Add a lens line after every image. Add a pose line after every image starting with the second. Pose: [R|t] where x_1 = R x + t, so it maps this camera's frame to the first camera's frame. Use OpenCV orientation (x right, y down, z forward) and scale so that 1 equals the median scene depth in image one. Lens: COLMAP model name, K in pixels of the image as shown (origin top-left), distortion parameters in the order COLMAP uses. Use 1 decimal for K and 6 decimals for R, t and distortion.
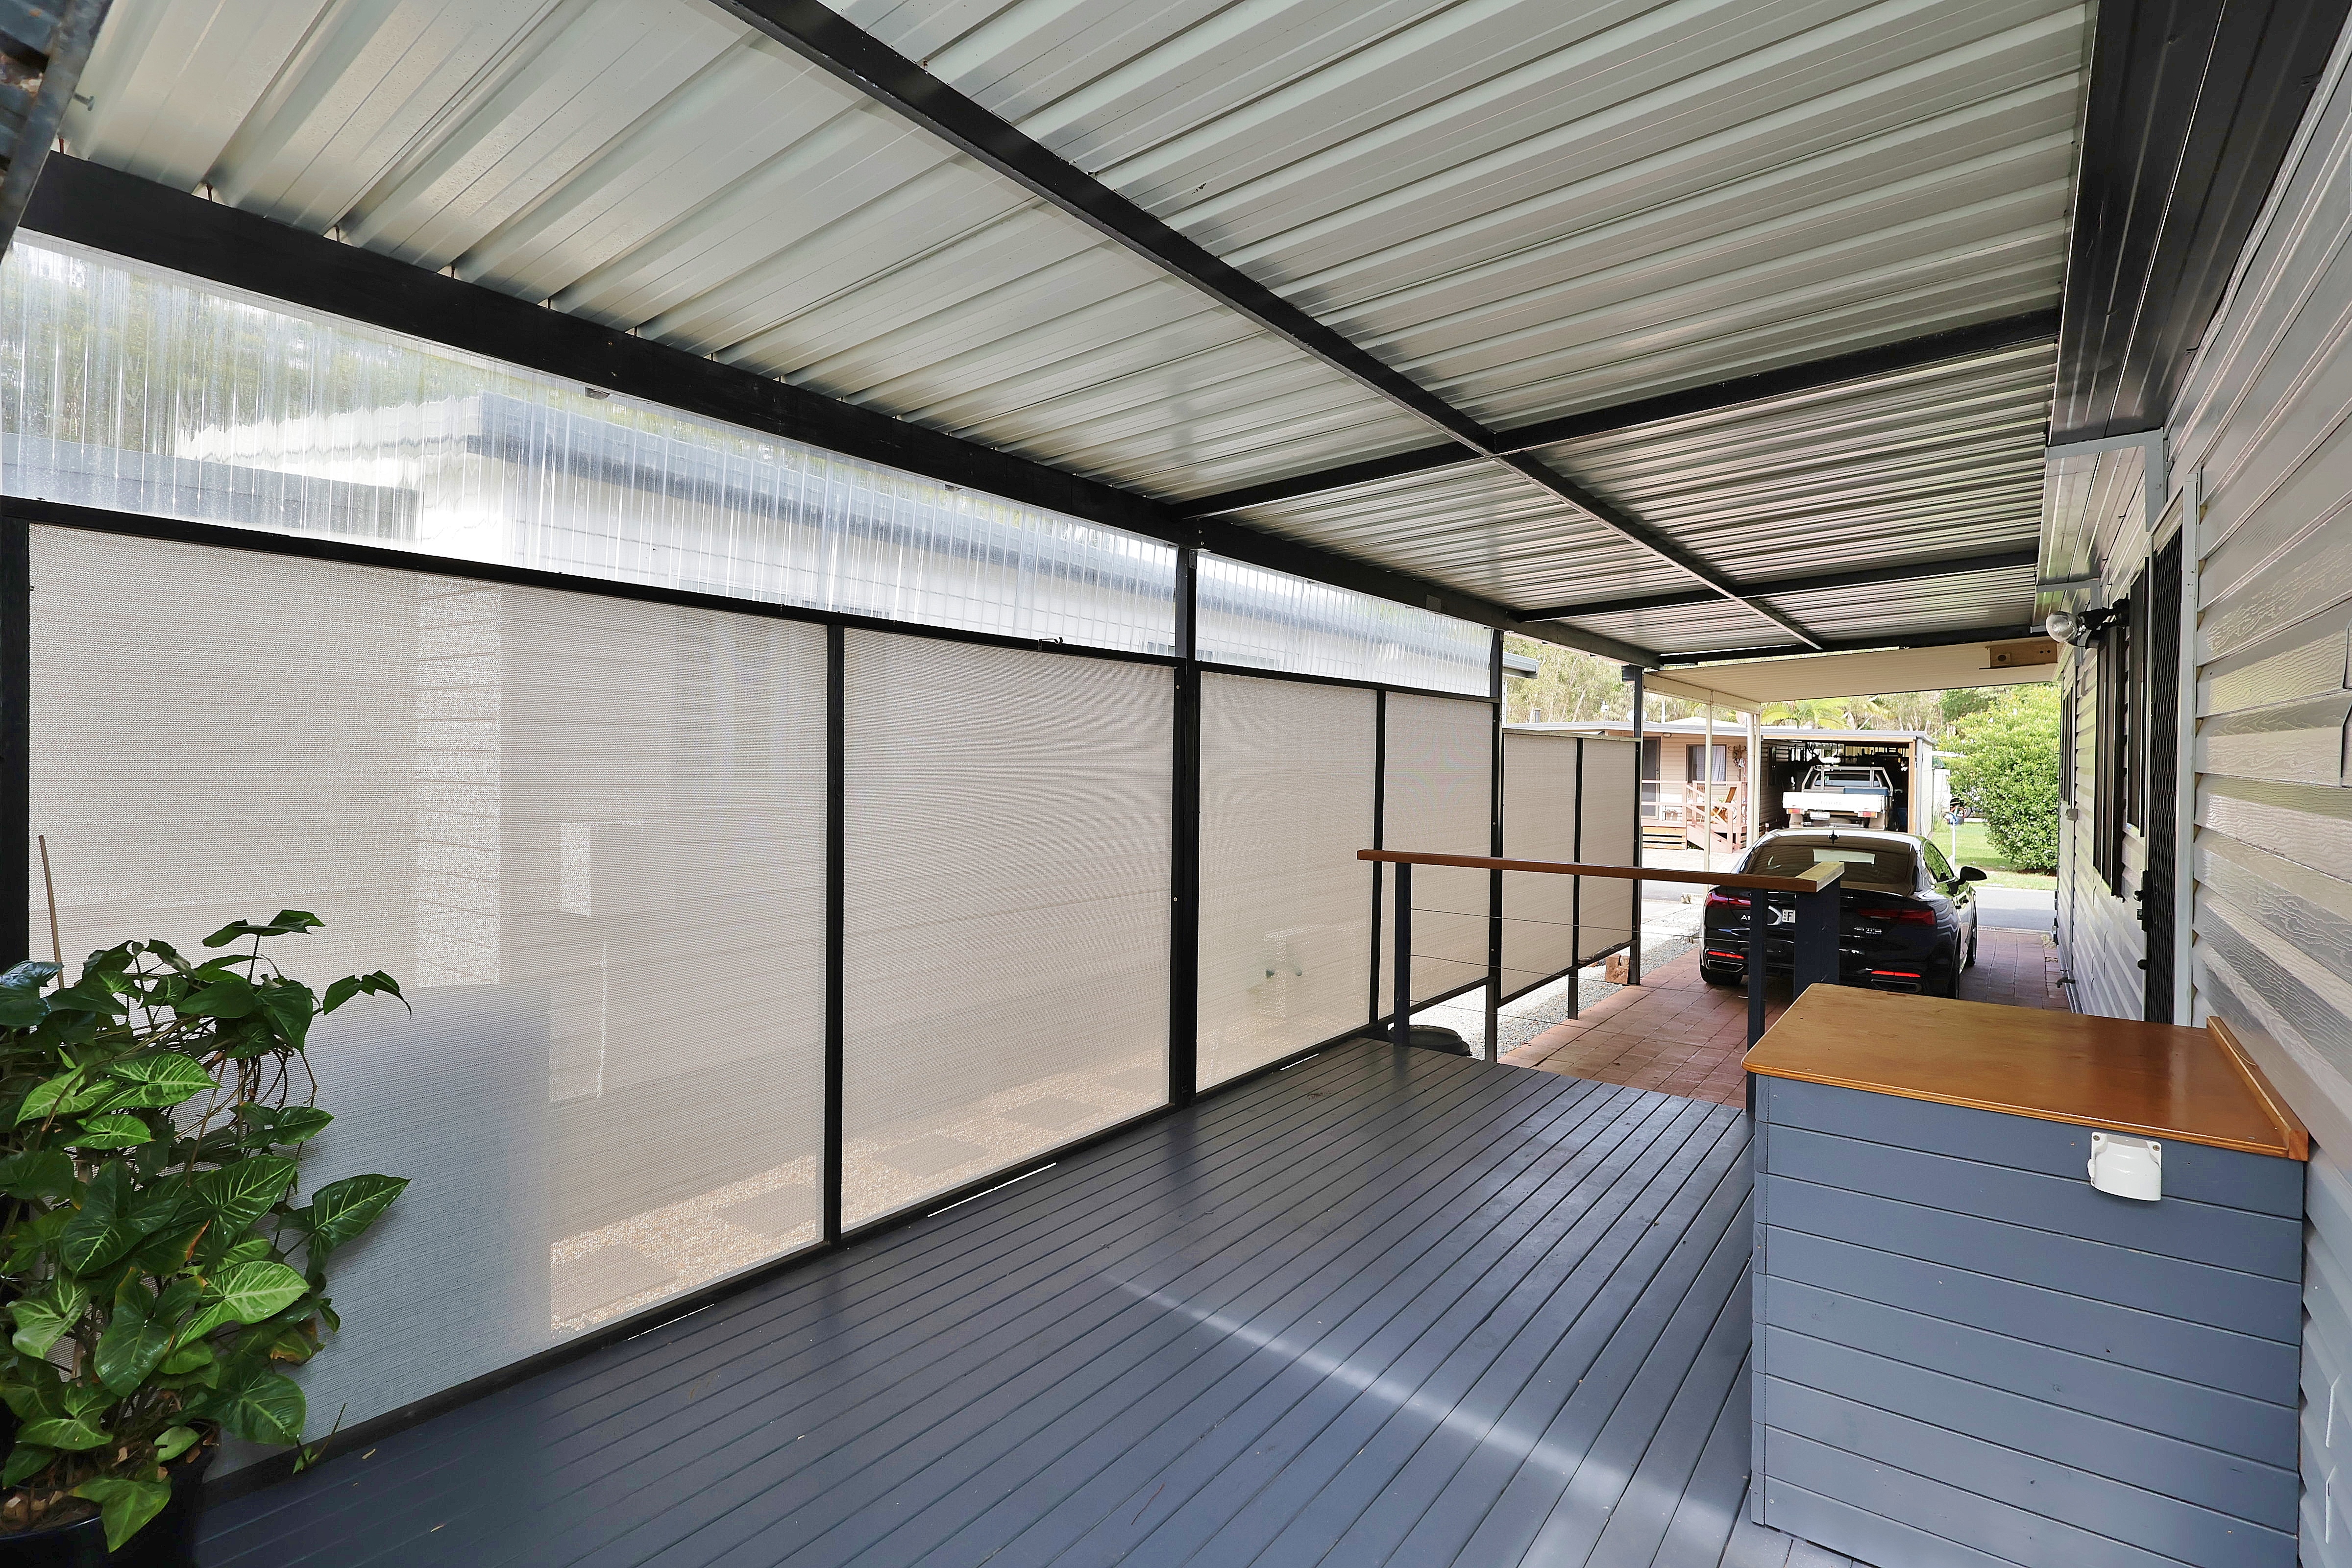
lens RADIAL K [[1105.1, 0, 1176.4], [0, 1105.1, 718.5], [0, 0, 1]] dist [-0.000620, -0.000053]
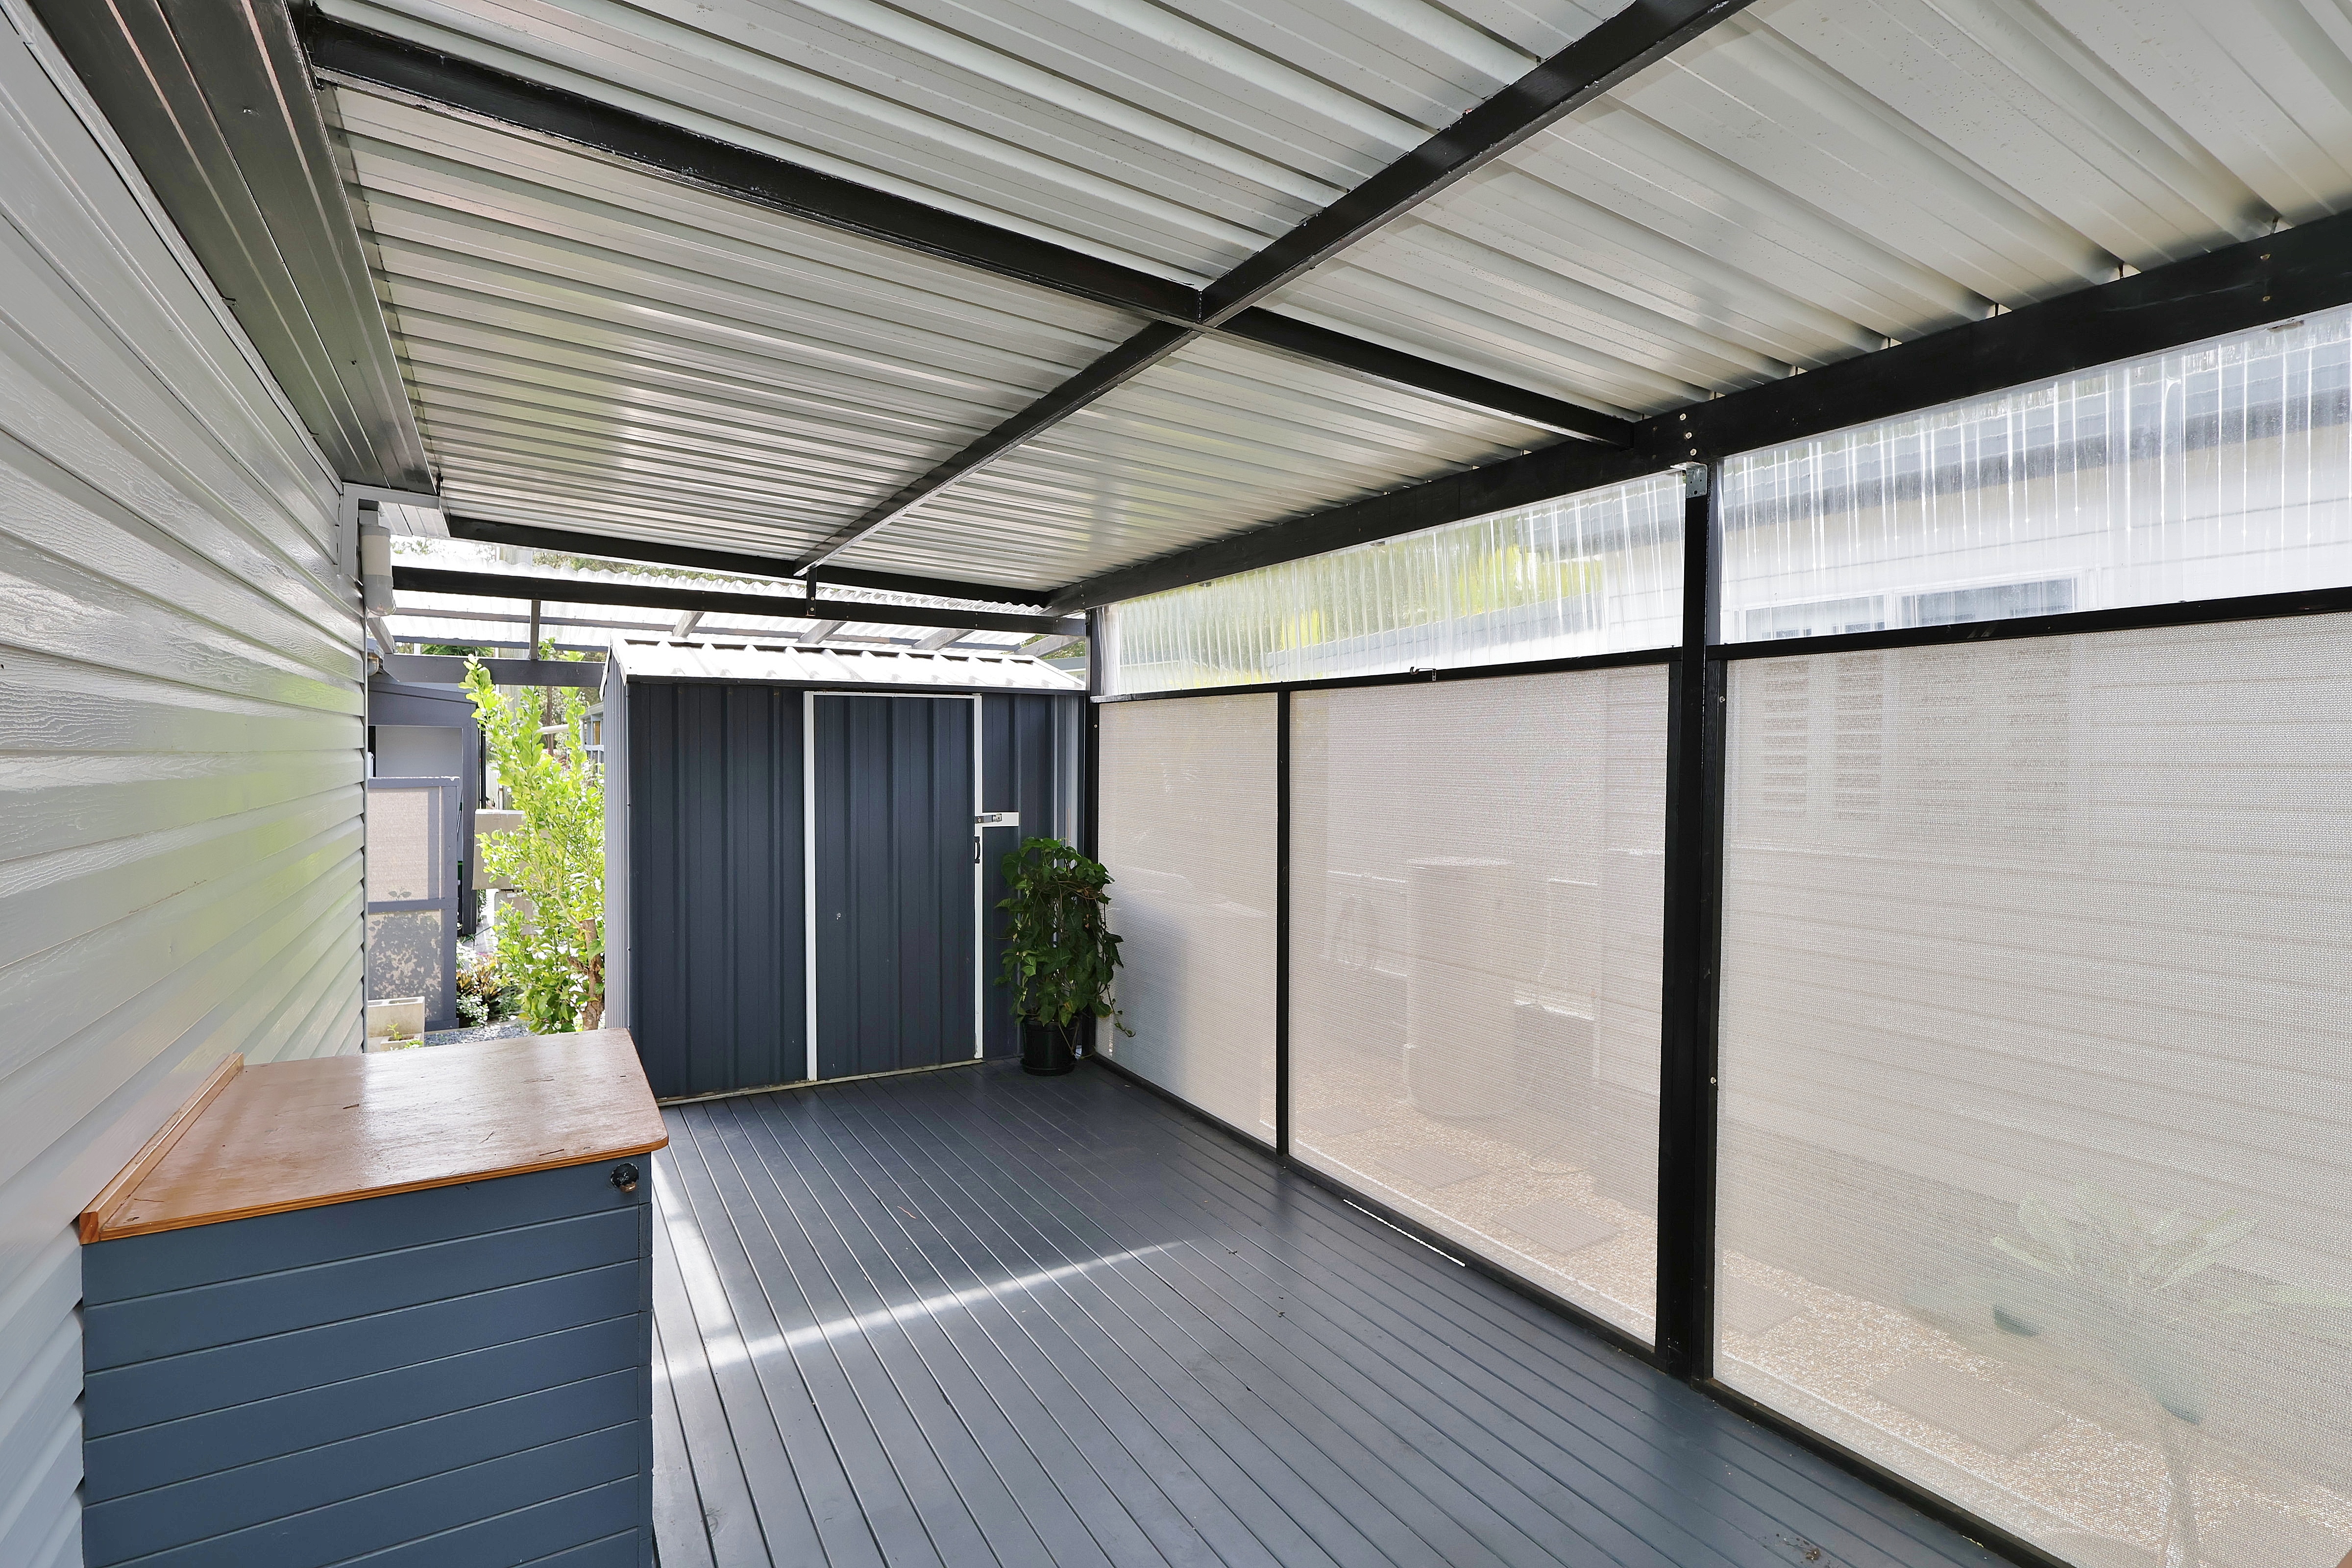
lens RADIAL K [[1081.5, 0, 1176.0], [0, 1081.5, 784.0], [0, 0, 1]] dist [-0.000141, 0.000096]
pose [[-0.366136, -0.019759, -0.930351, 0.823827], [-0.006201, 0.999804, -0.018794, 0.044599], [0.930541, -0.001112, -0.366187, 1.180703]]
